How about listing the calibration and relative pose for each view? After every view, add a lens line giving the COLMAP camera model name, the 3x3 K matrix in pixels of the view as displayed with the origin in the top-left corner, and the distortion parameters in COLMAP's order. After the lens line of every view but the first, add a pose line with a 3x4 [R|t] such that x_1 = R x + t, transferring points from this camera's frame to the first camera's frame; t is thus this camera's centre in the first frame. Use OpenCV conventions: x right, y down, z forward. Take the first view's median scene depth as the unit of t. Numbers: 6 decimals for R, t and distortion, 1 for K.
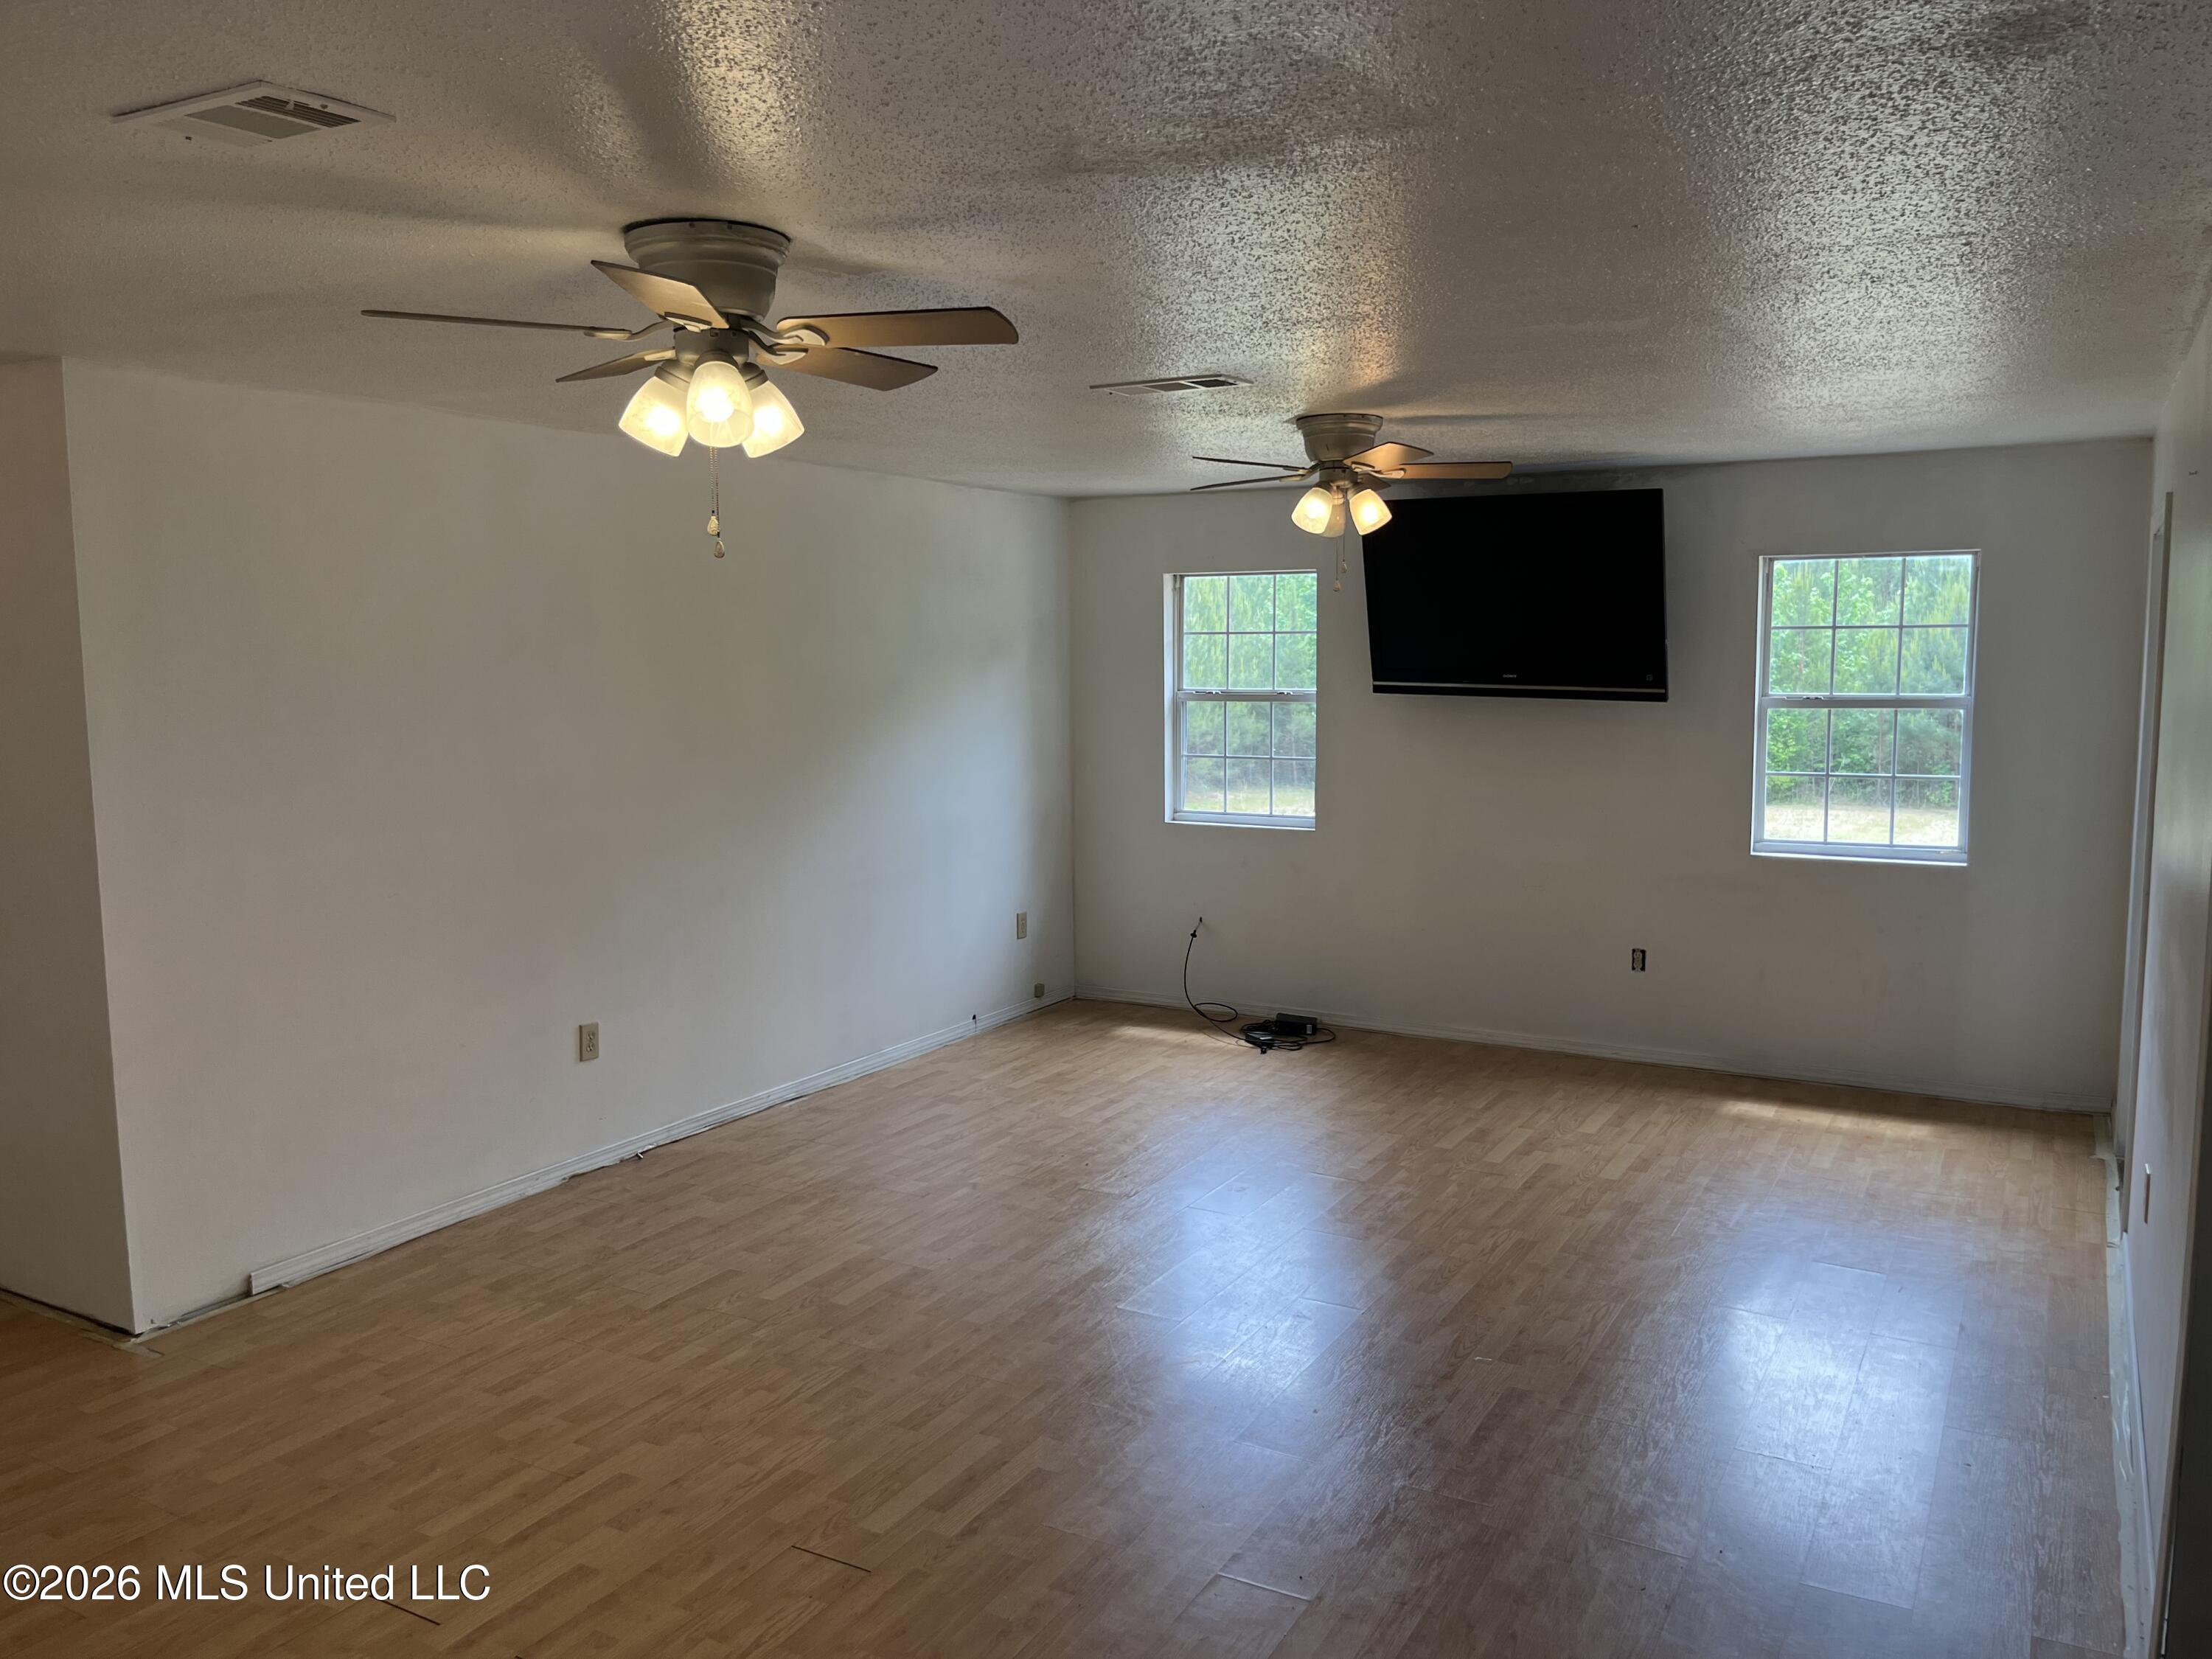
lens RADIAL K [[1695.7, 0, 1122.6], [0, 1695.7, 842.0], [0, 0, 1]] dist [0.016252, -0.015180]
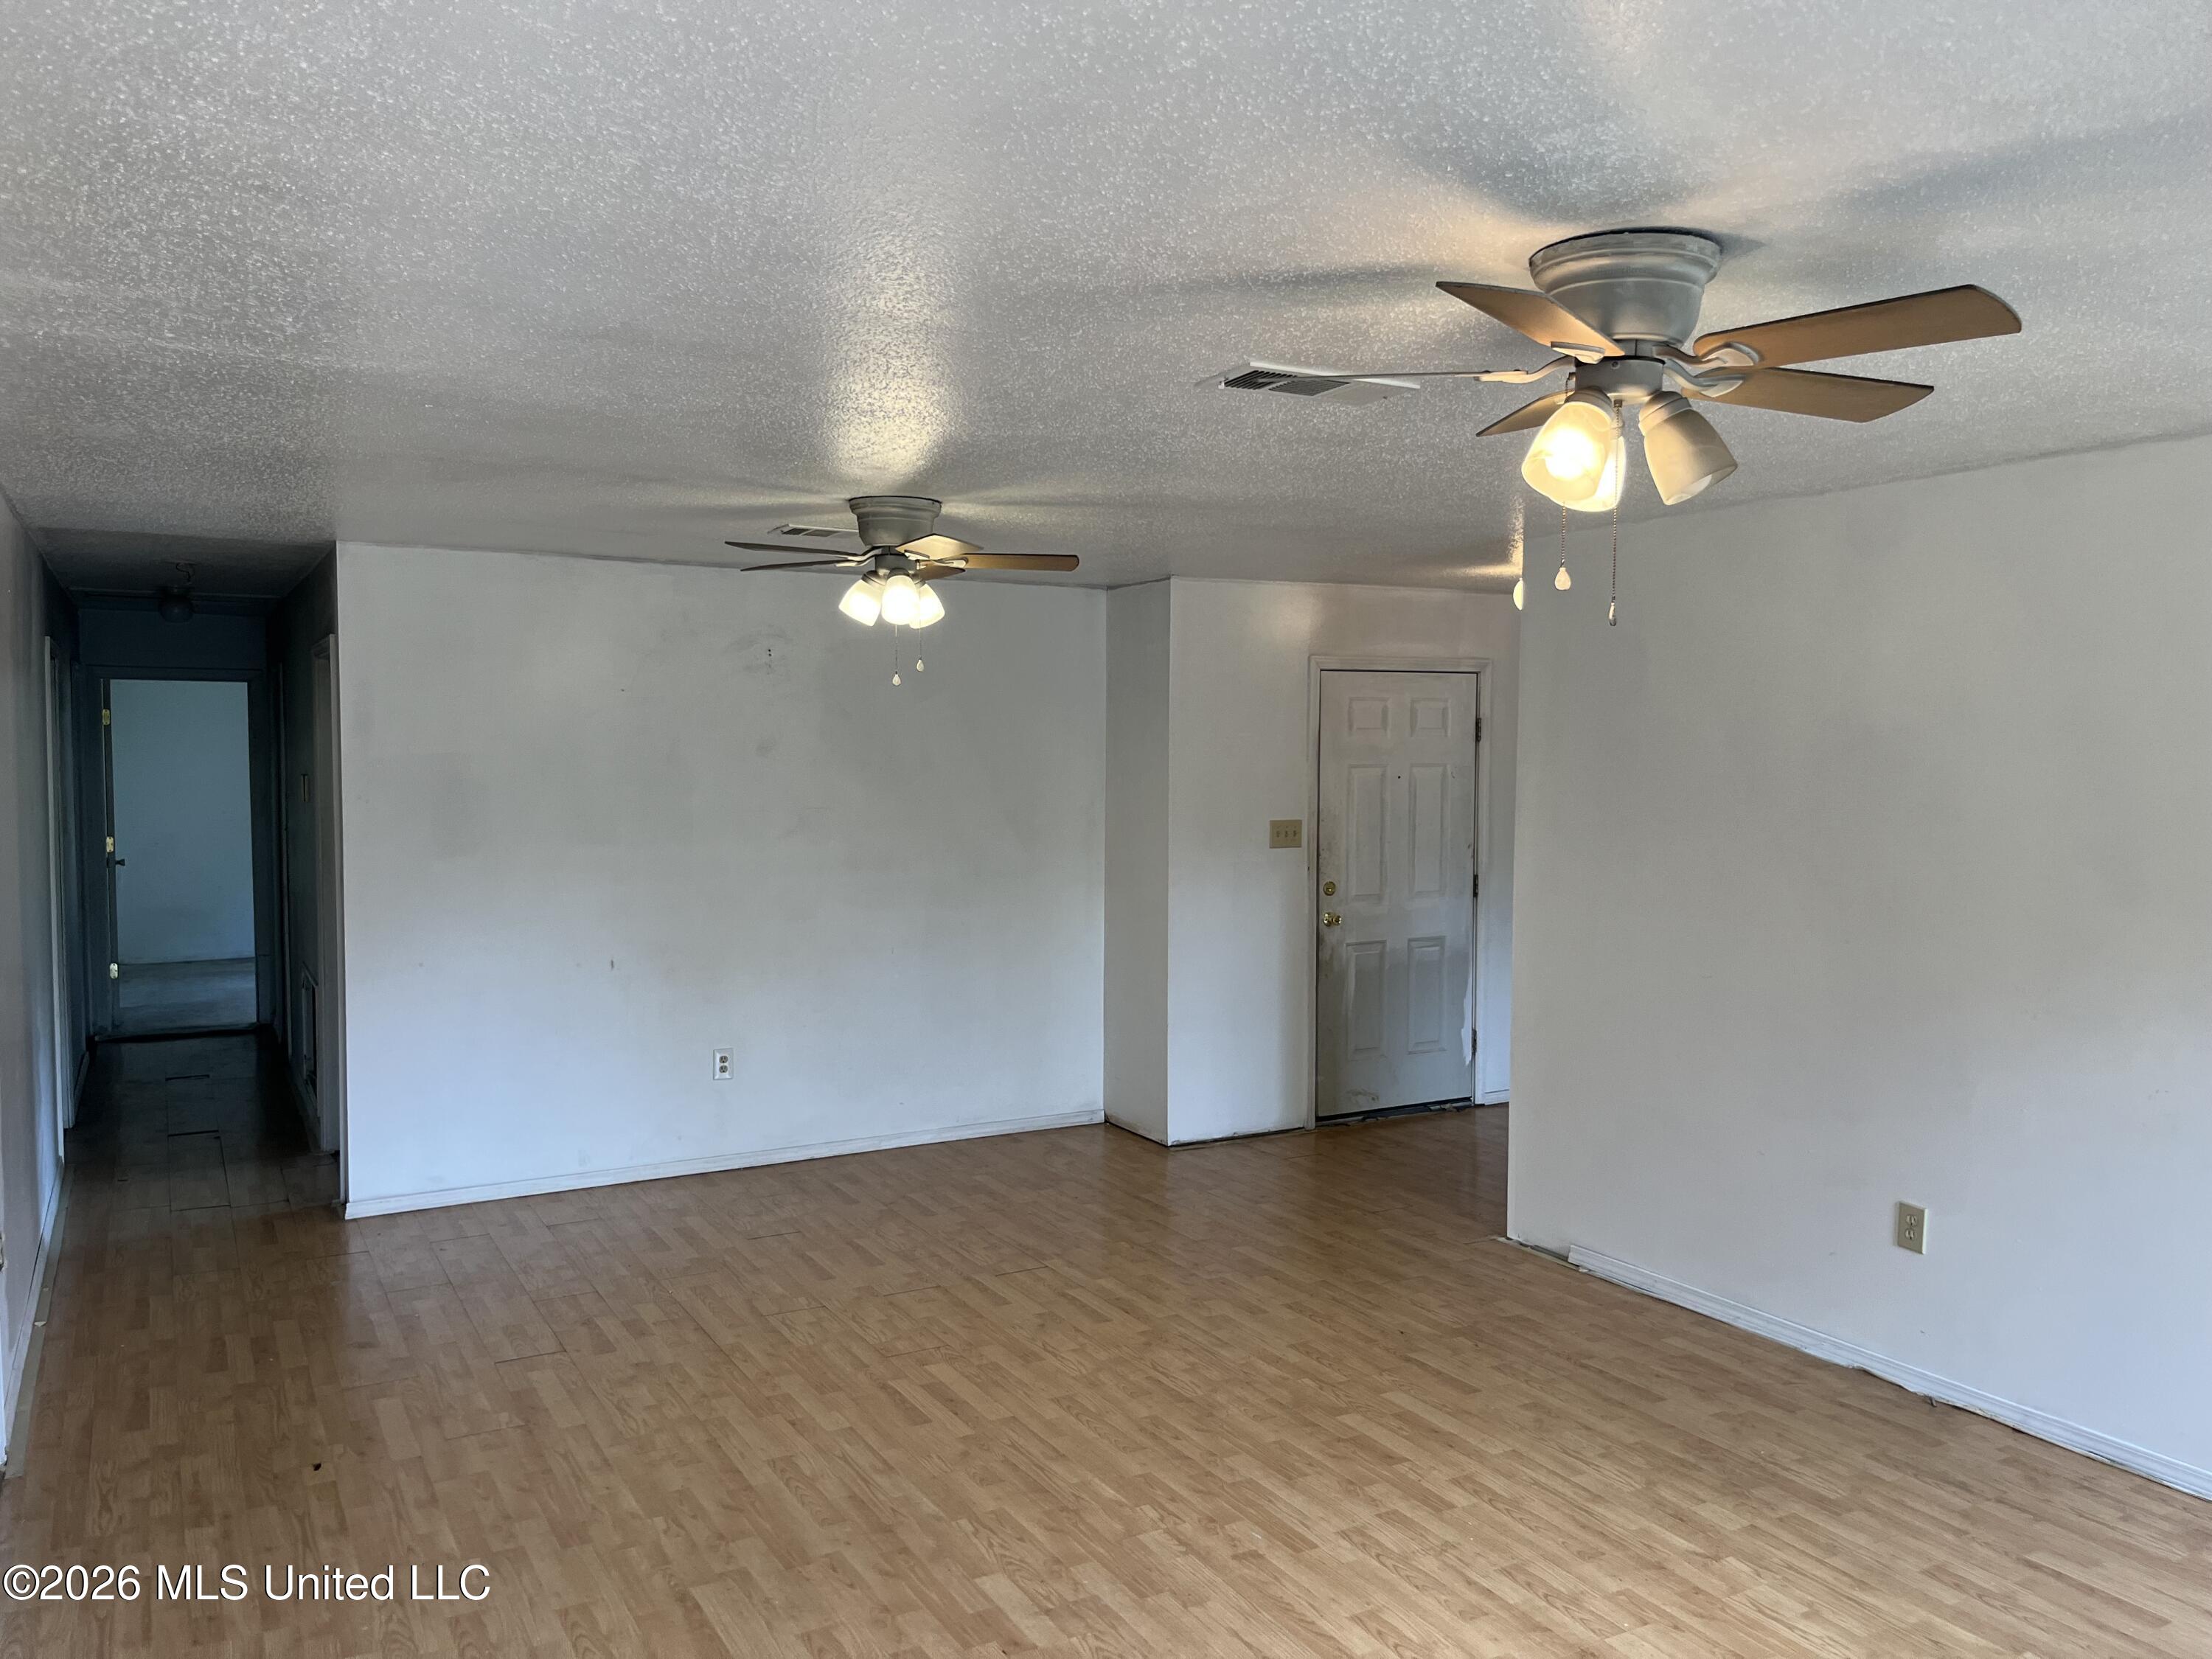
lens RADIAL K [[1695.7, 0, 1130.5], [0, 1695.7, 815.8], [0, 0, 1]] dist [0.016252, -0.015180]
pose [[-0.518021, 0.045731, -0.854144, 0.665505], [-0.099834, 0.988513, 0.113472, -0.156482], [0.849522, 0.144054, -0.507505, 1.249080]]
